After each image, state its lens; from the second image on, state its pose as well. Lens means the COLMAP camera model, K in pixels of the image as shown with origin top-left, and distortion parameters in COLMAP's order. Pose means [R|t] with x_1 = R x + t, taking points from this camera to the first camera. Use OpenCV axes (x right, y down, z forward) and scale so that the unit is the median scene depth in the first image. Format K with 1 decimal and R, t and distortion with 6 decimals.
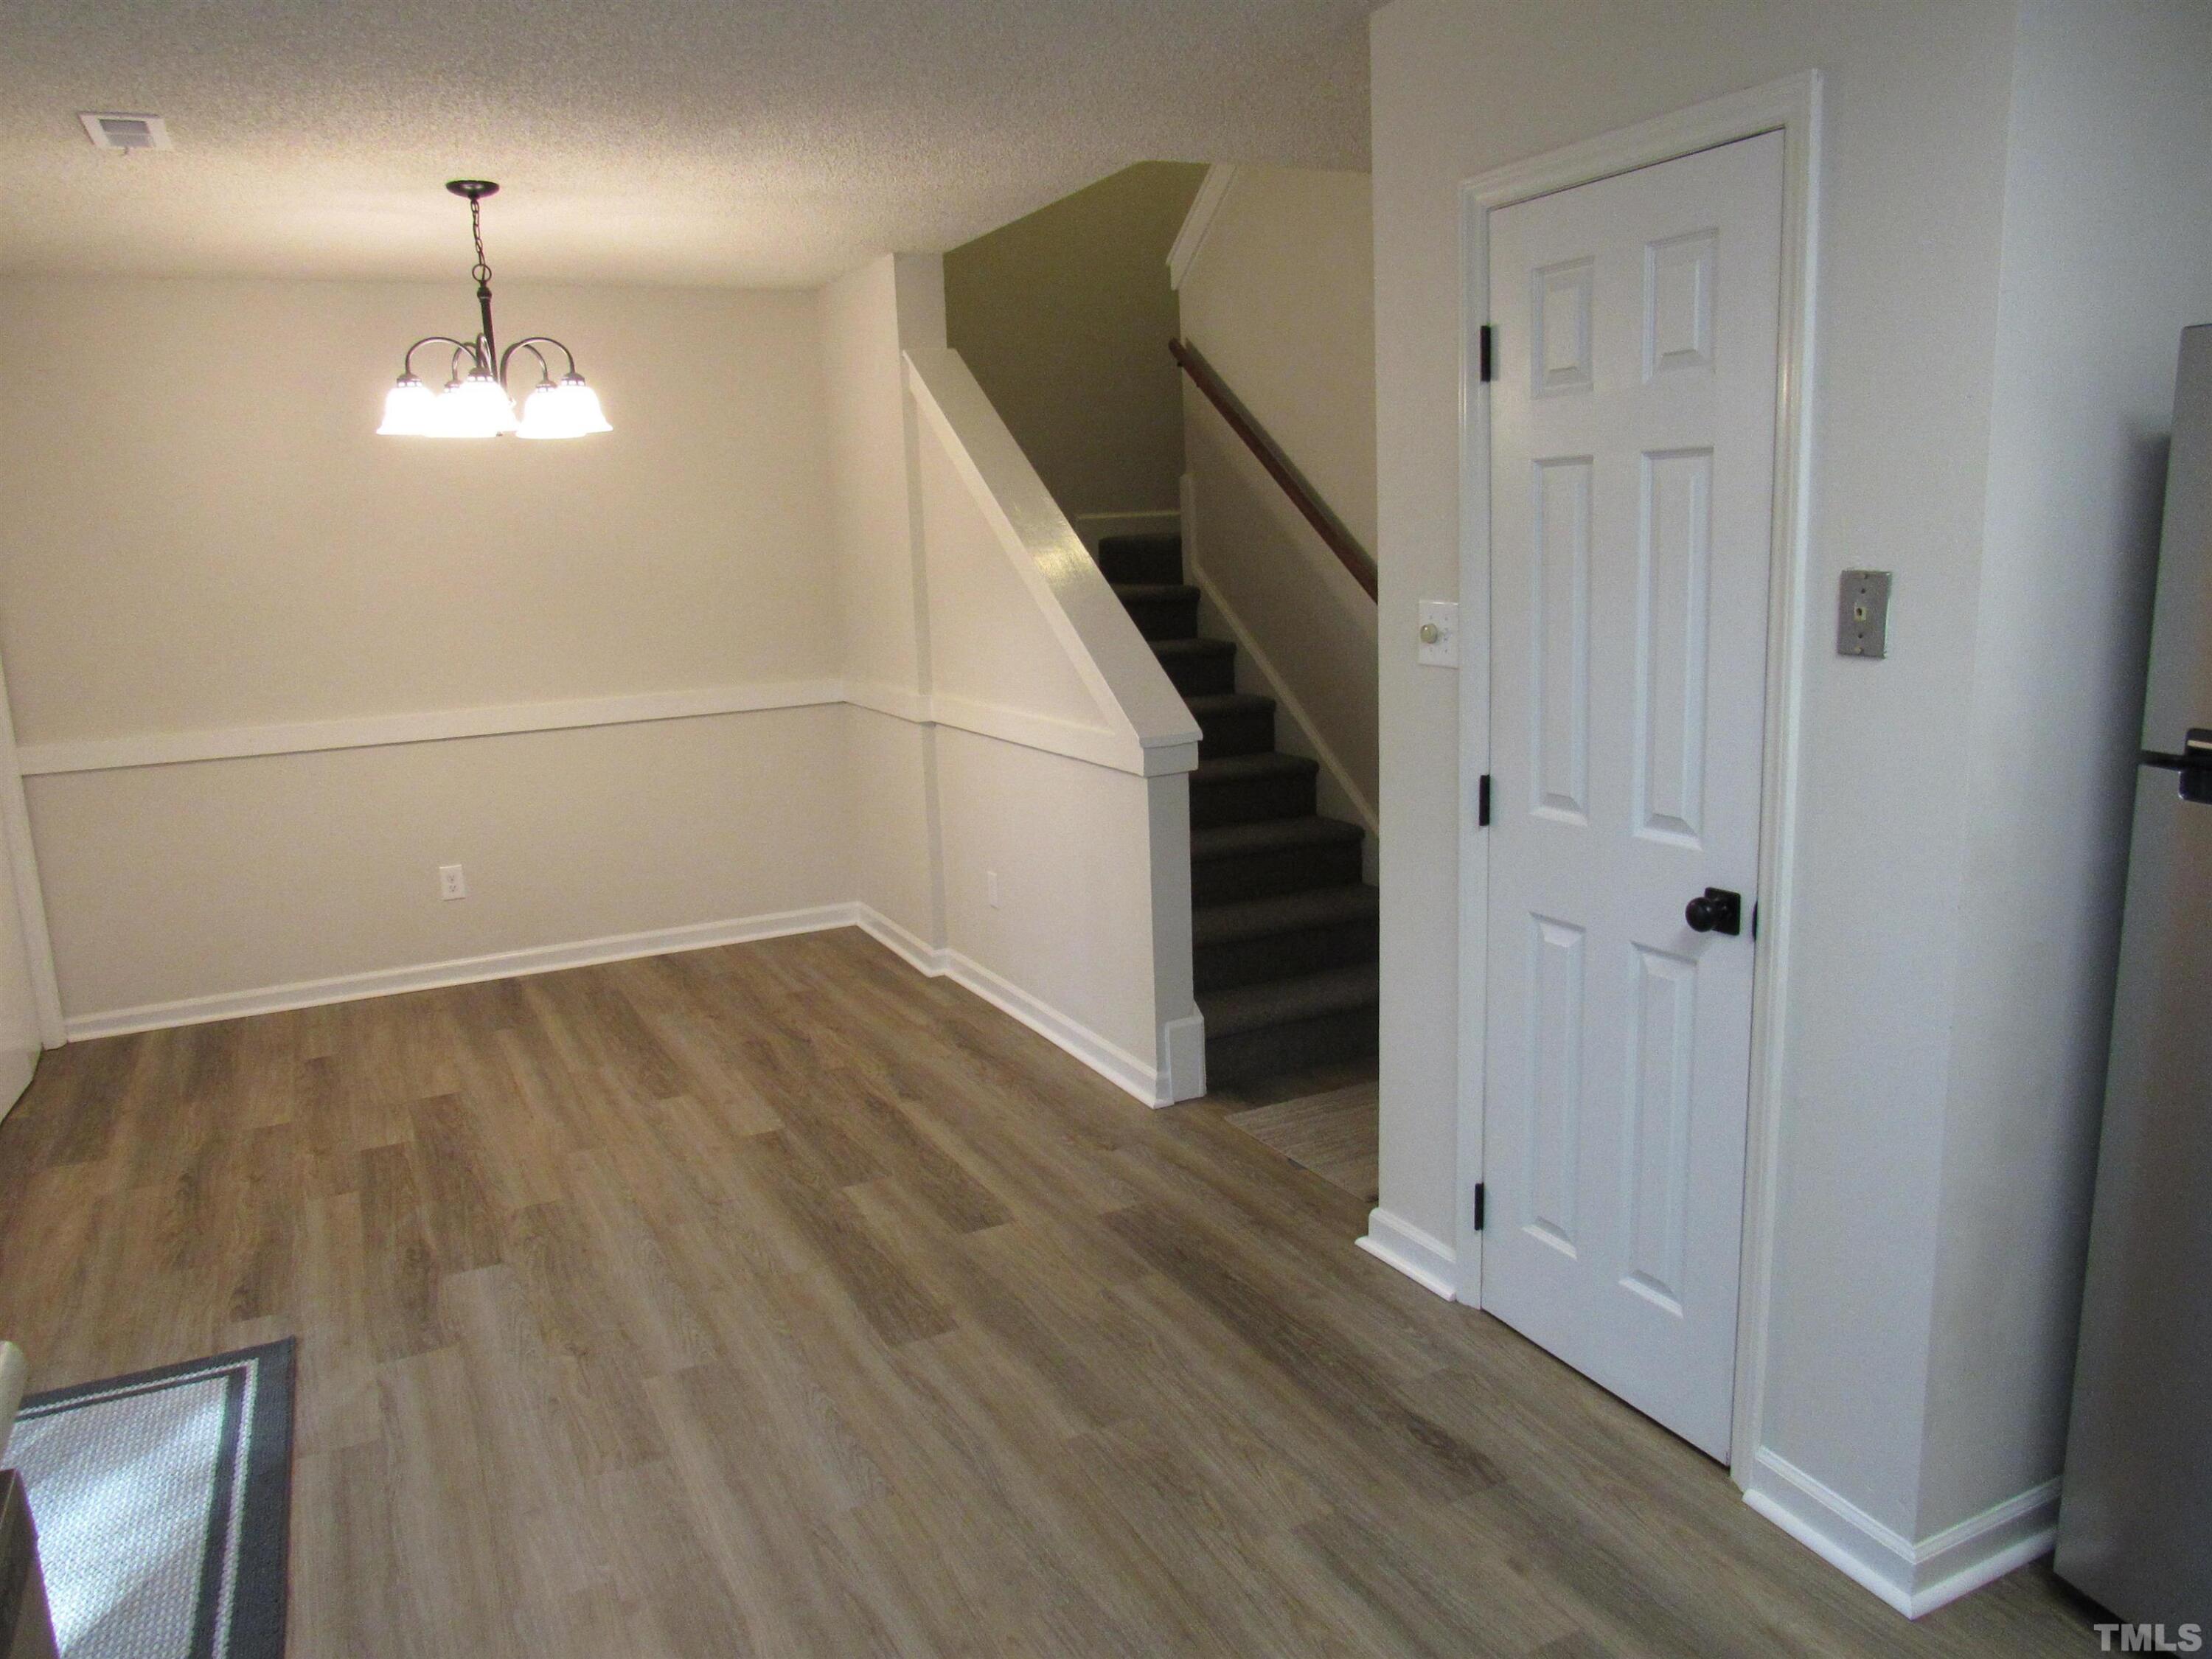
lens RADIAL K [[1567.7, 0, 1071.4], [0, 1567.7, 818.9], [0, 0, 1]] dist [-0.019077, -0.000503]
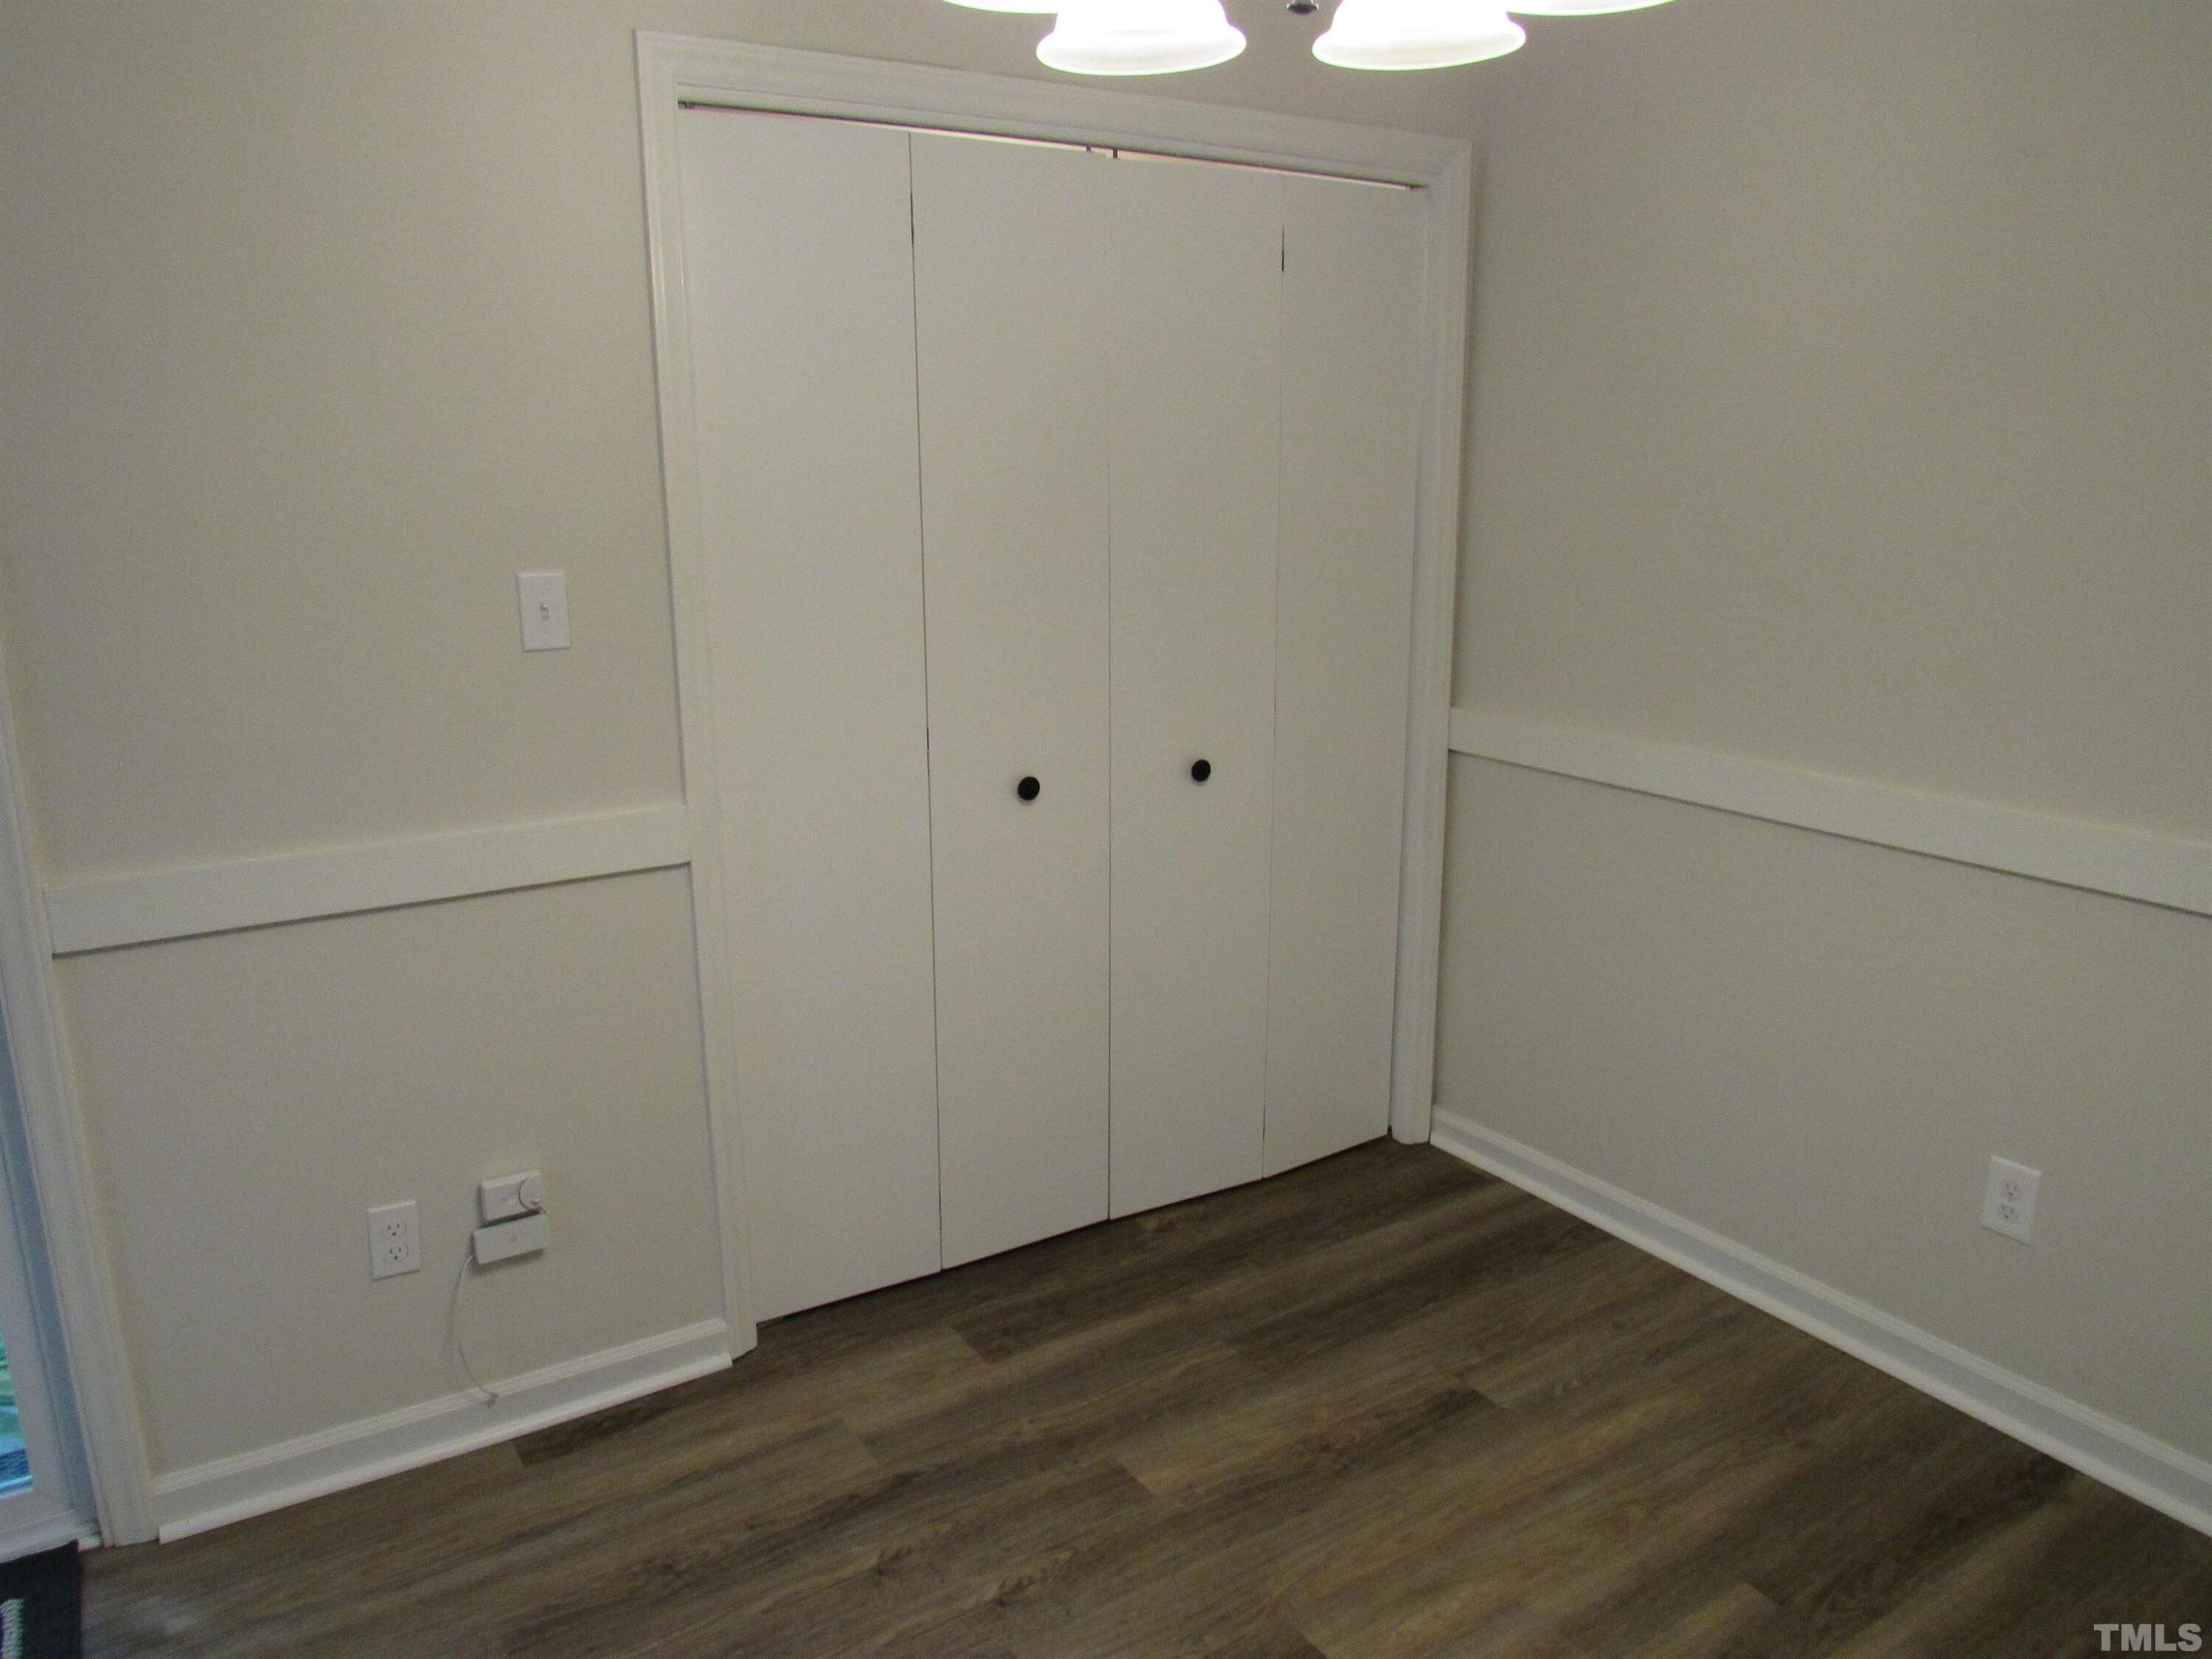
lens RADIAL K [[1591.5, 0, 1106.0], [0, 1591.5, 829.5], [0, 0, 1]] dist [-0.029792, 0.007936]
pose [[0.120448, 0.271529, -0.954863, -0.048180], [-0.182380, 0.951547, 0.247580, -0.166907], [0.975823, 0.144328, 0.164134, 0.923263]]
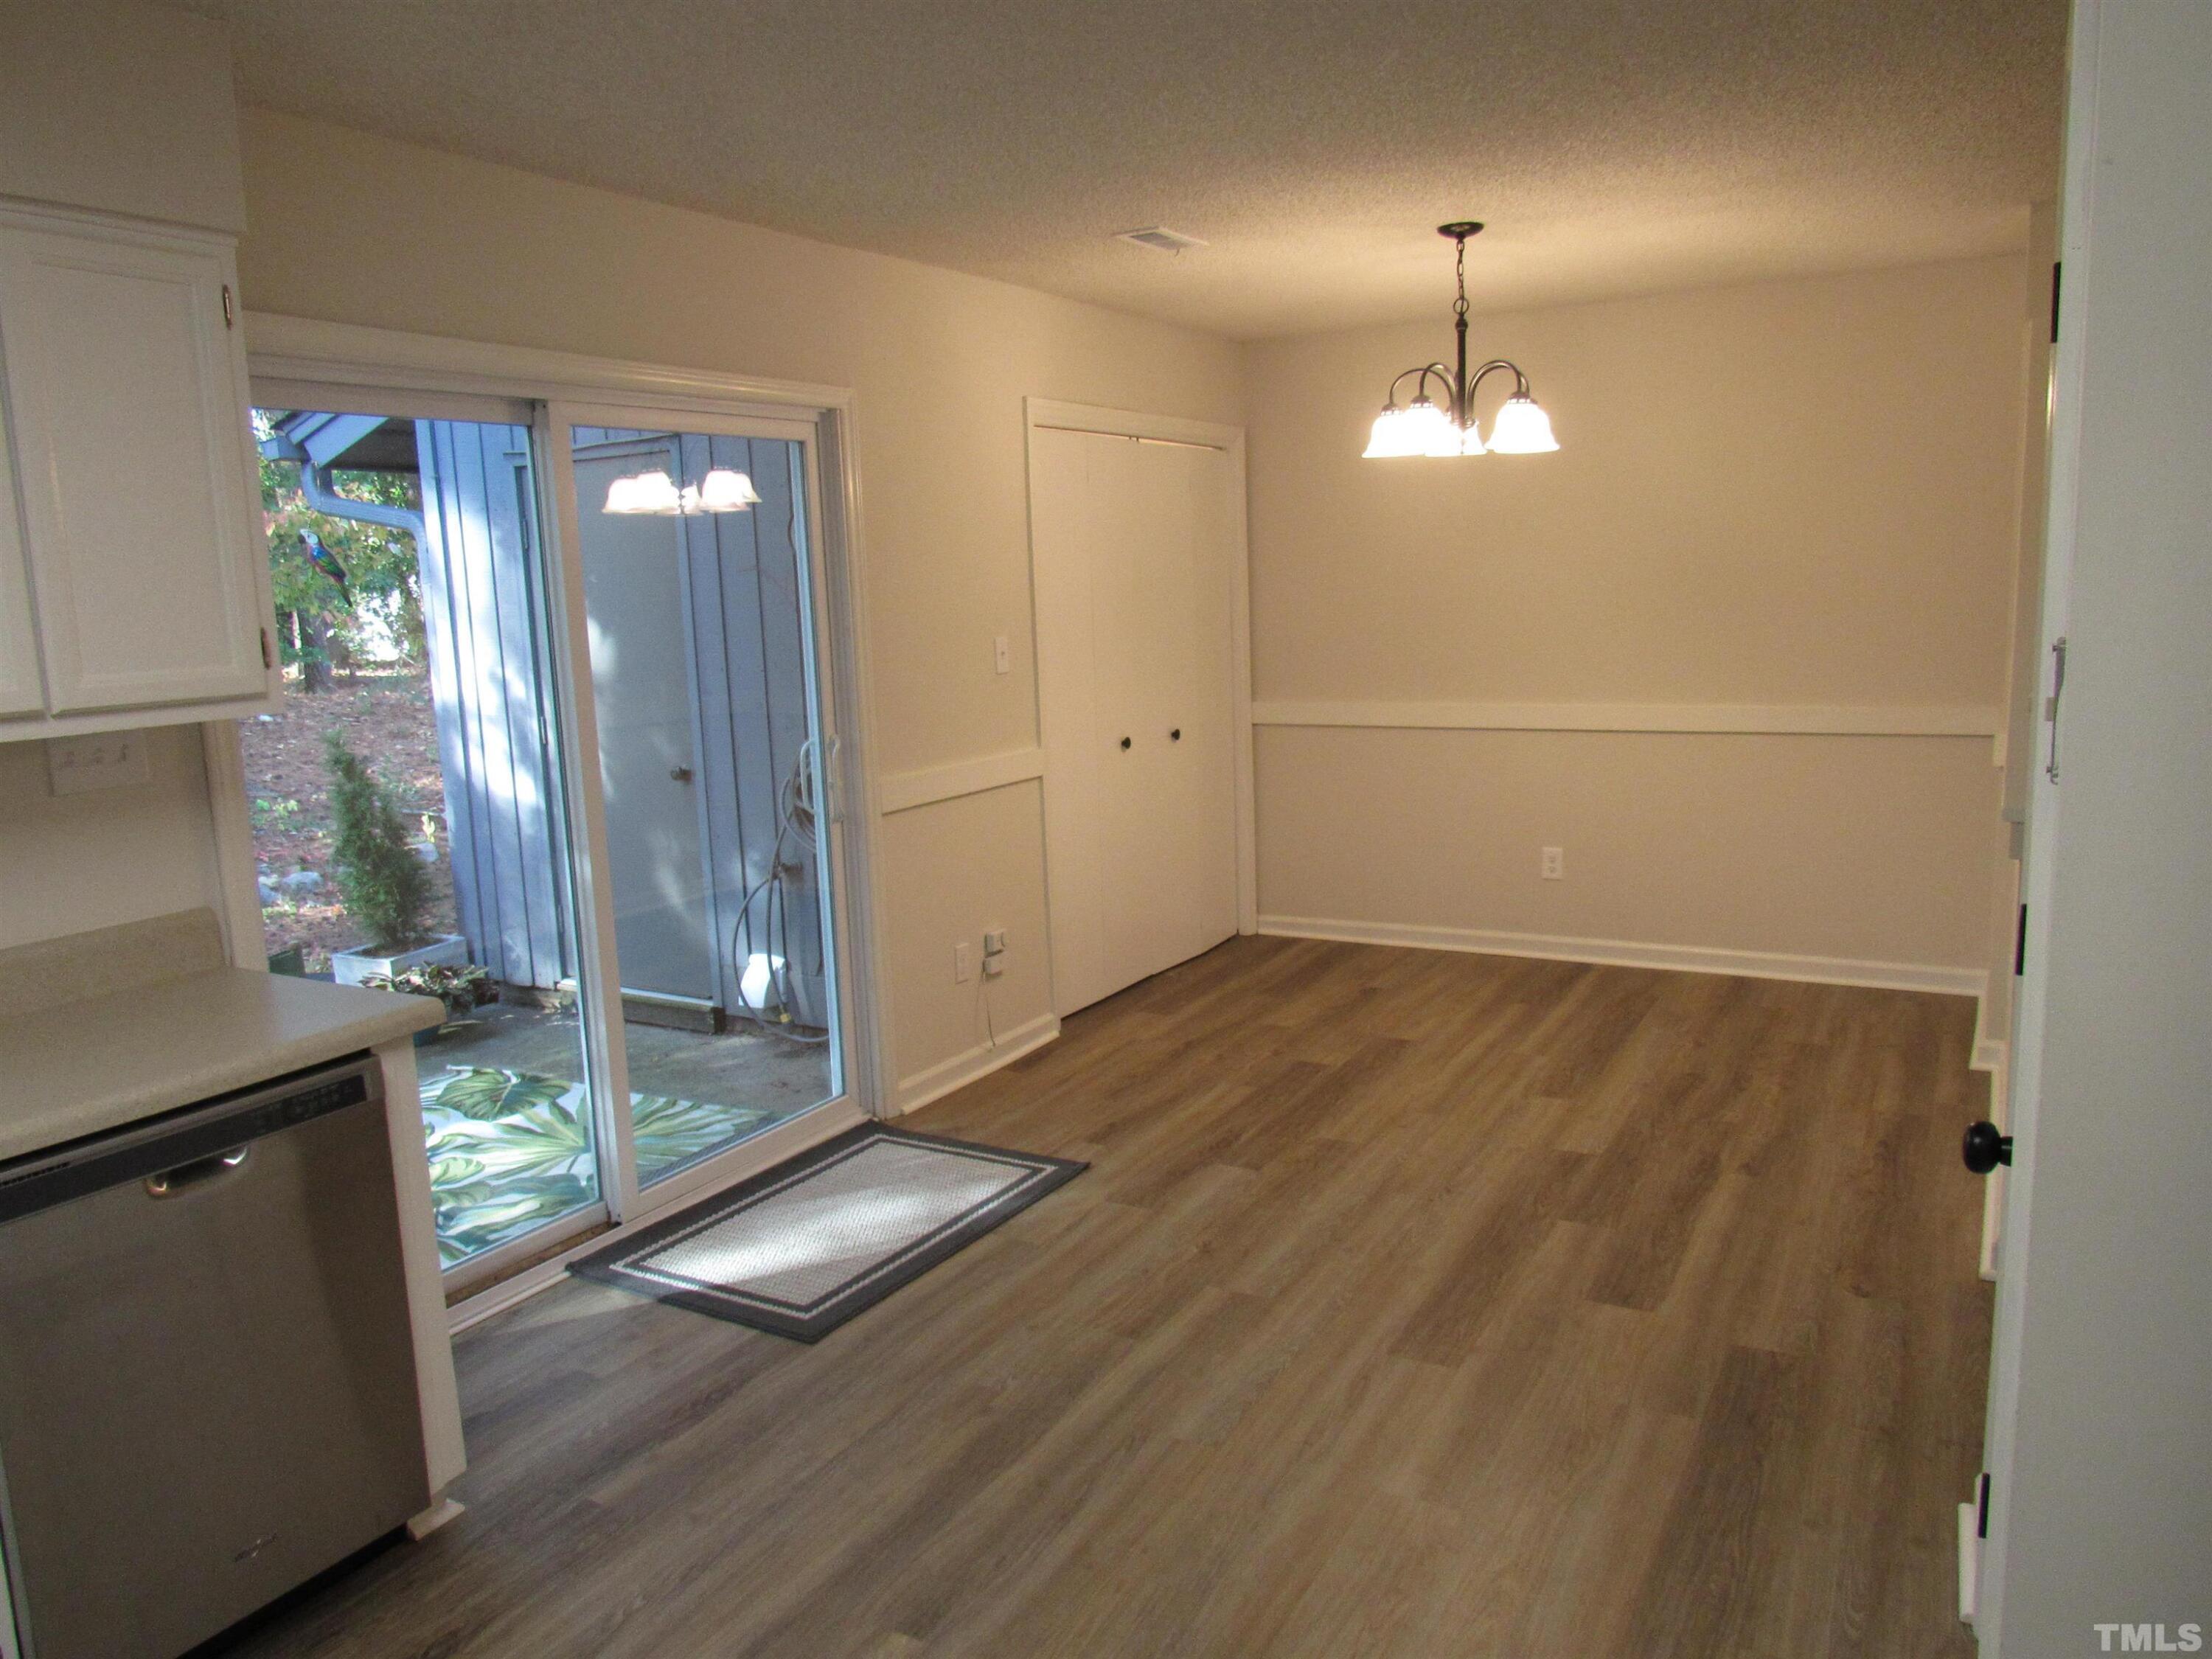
lens RADIAL K [[1561.7, 0, 1106.0], [0, 1561.7, 829.5], [0, 0, 1]] dist [-0.037339, -0.000097]
pose [[0.566484, 0.149295, -0.810437, 0.404904], [-0.137670, 0.986777, 0.085550, -0.043979], [0.812492, 0.063110, 0.579546, 0.181120]]
